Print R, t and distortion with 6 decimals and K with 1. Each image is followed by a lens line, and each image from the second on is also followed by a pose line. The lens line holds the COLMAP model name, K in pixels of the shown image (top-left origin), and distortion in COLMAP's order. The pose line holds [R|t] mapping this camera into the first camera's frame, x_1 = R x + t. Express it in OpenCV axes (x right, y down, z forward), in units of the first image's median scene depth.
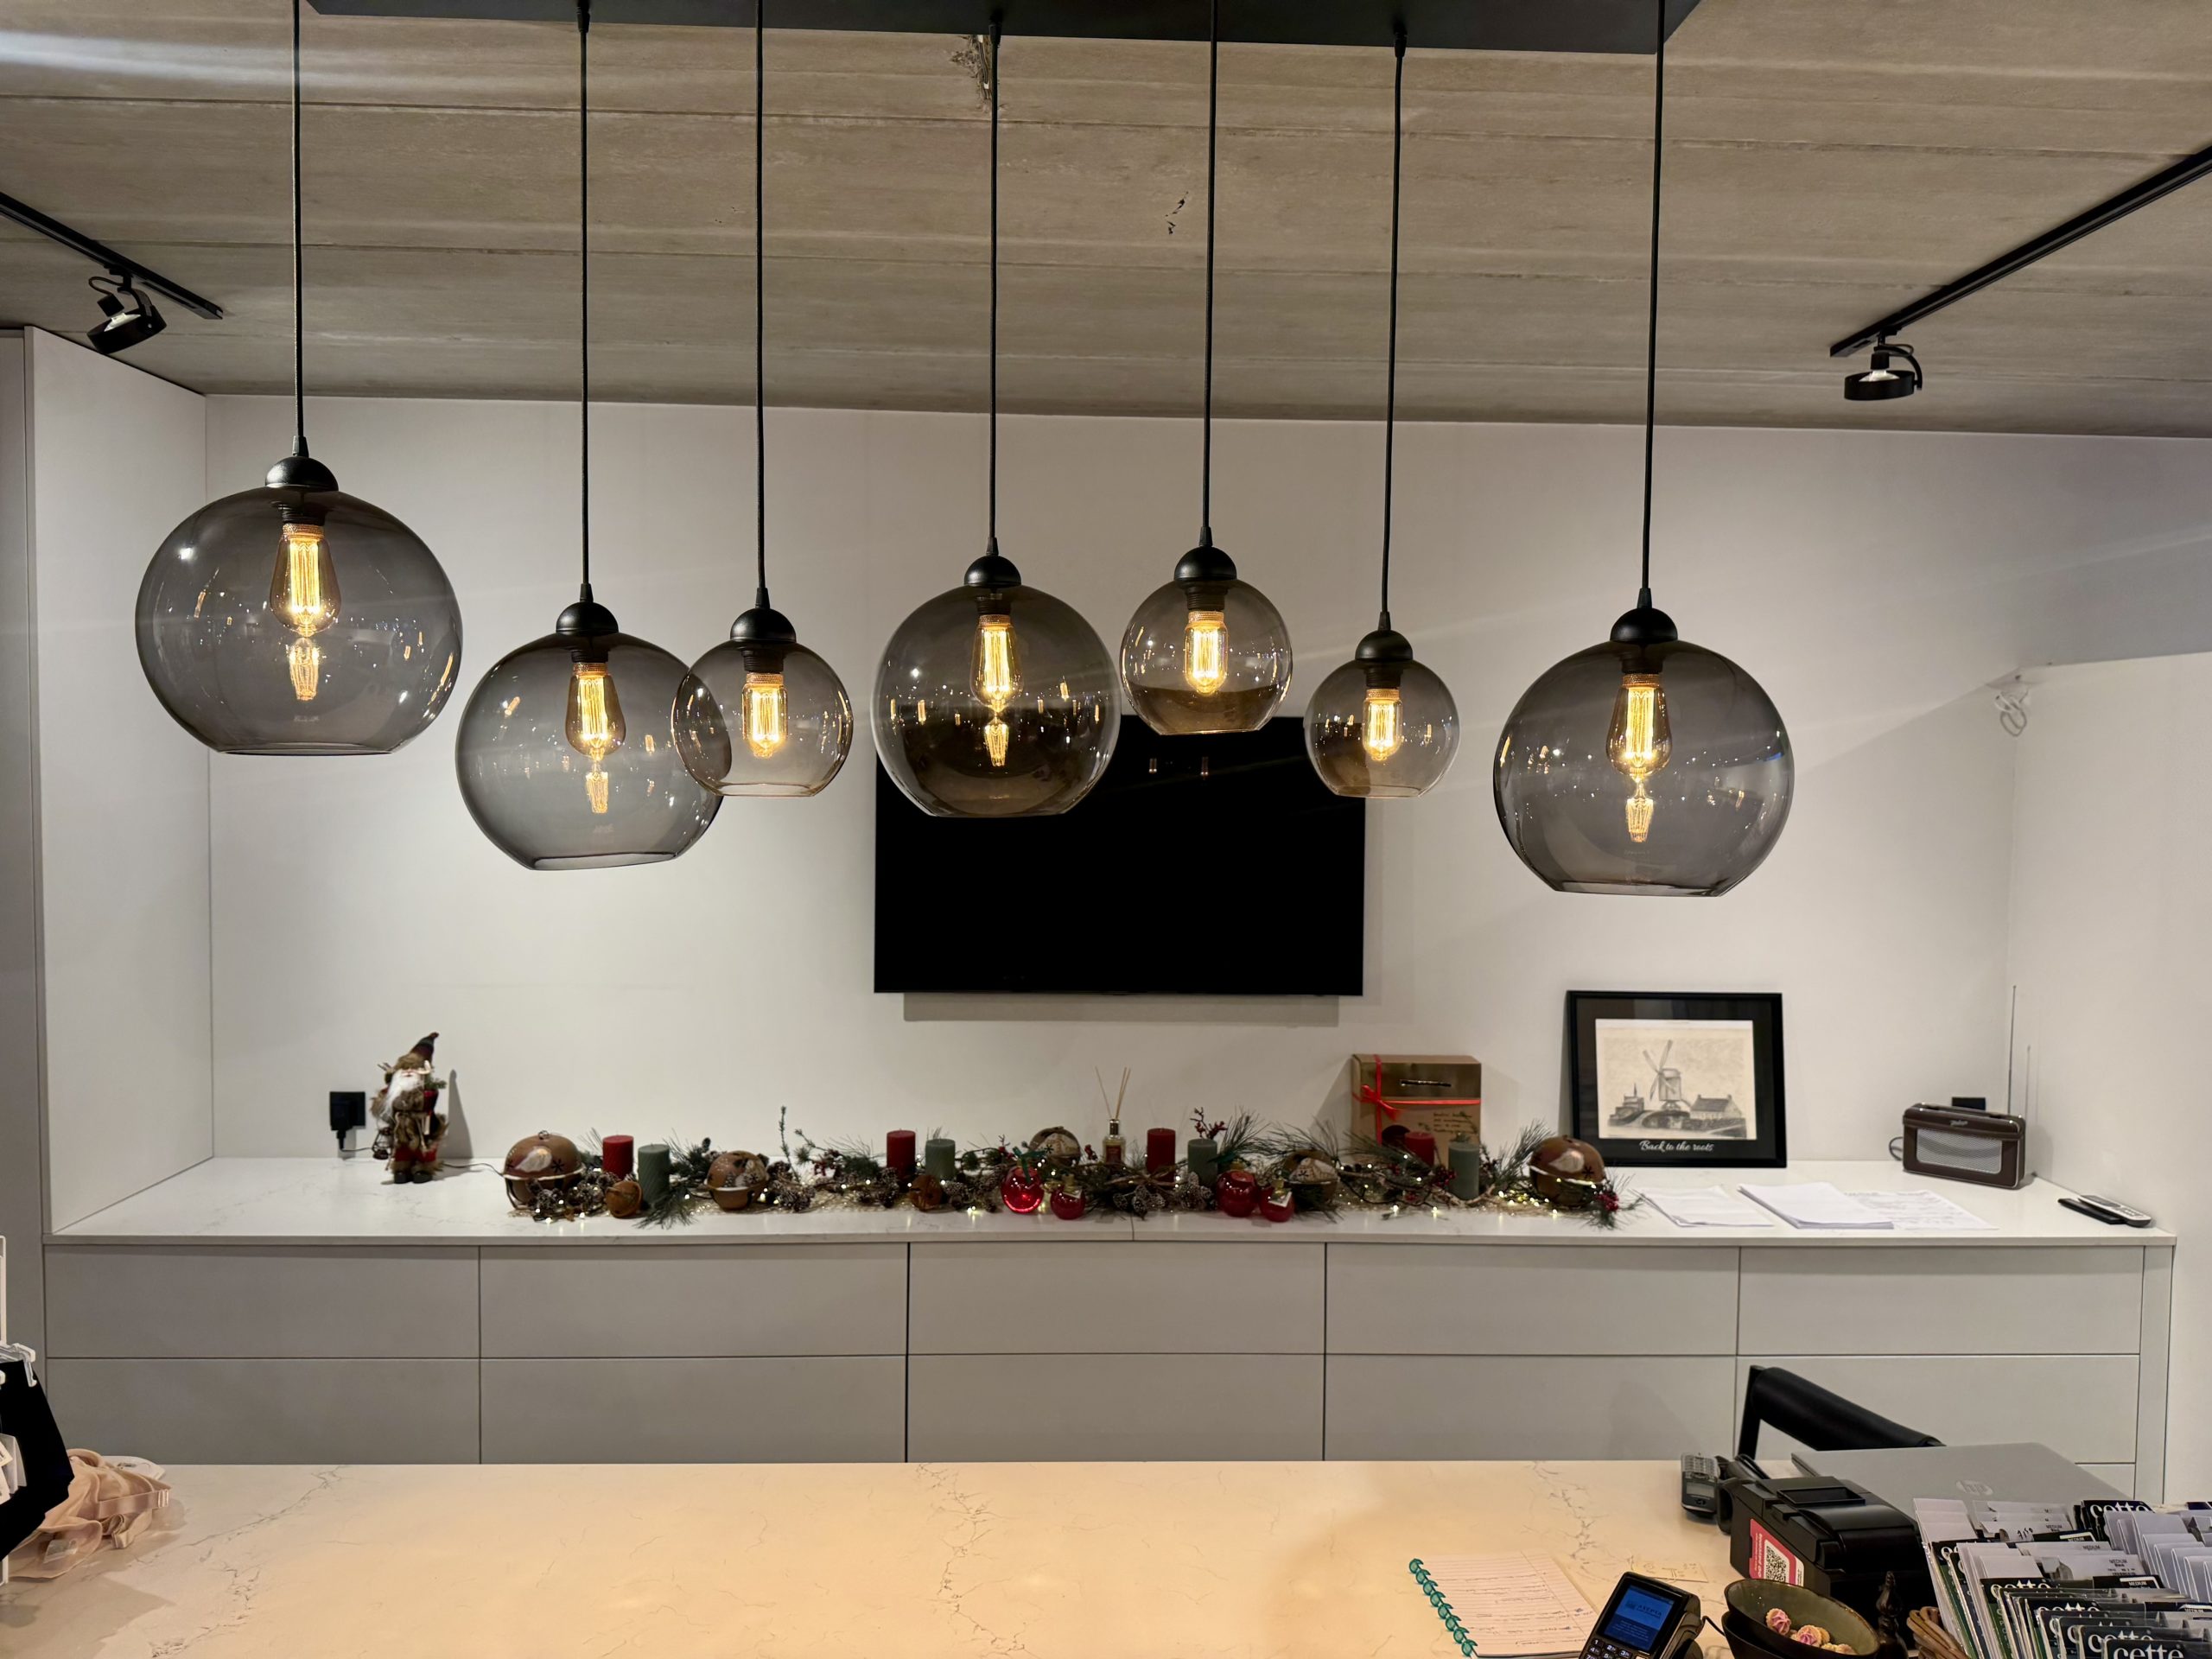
lens RADIAL K [[1549.6, 0, 1085.4], [0, 1549.6, 830.0], [0, 0, 1]] dist [0.151409, -0.284043]
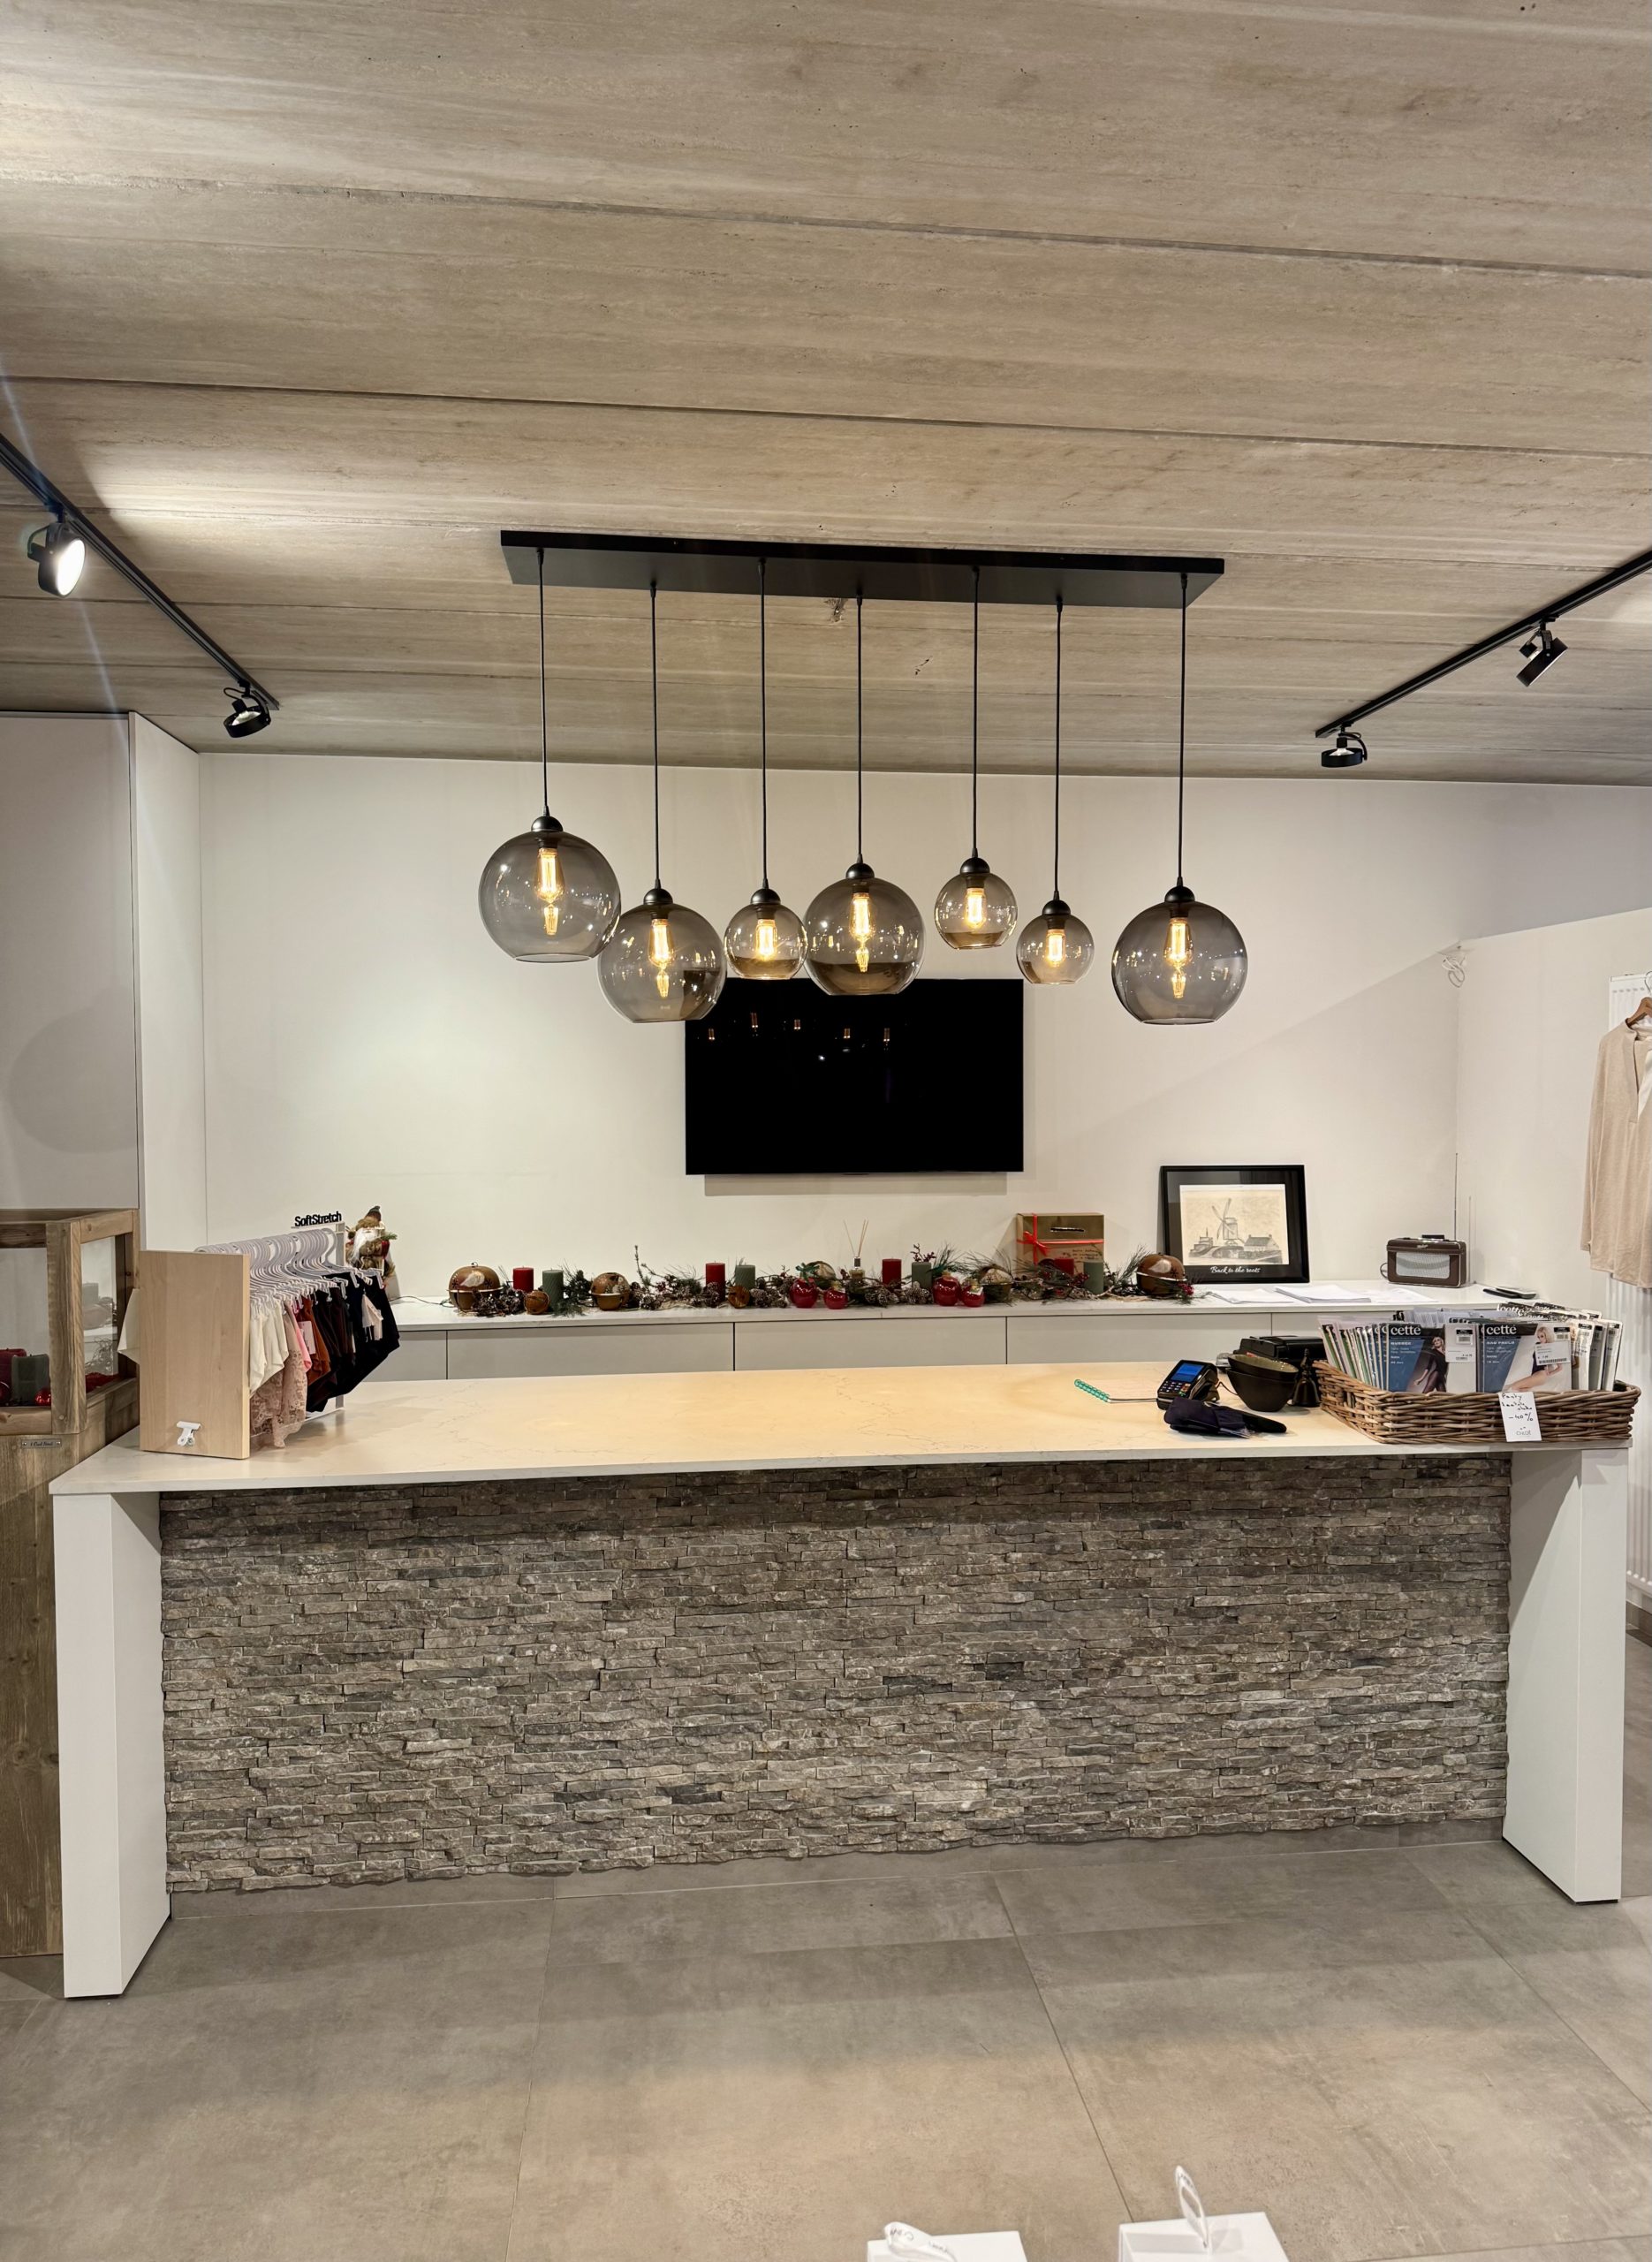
lens RADIAL K [[1558.6, 0, 826.0], [0, 1558.6, 1131.0], [0, 0, 1]] dist [0.107835, -0.000683]
pose [[0.996771, -0.016845, 0.078509, -0.132664], [0.017877, 0.999763, -0.012464, 0.094156], [-0.078280, 0.013827, 0.996836, -0.486564]]
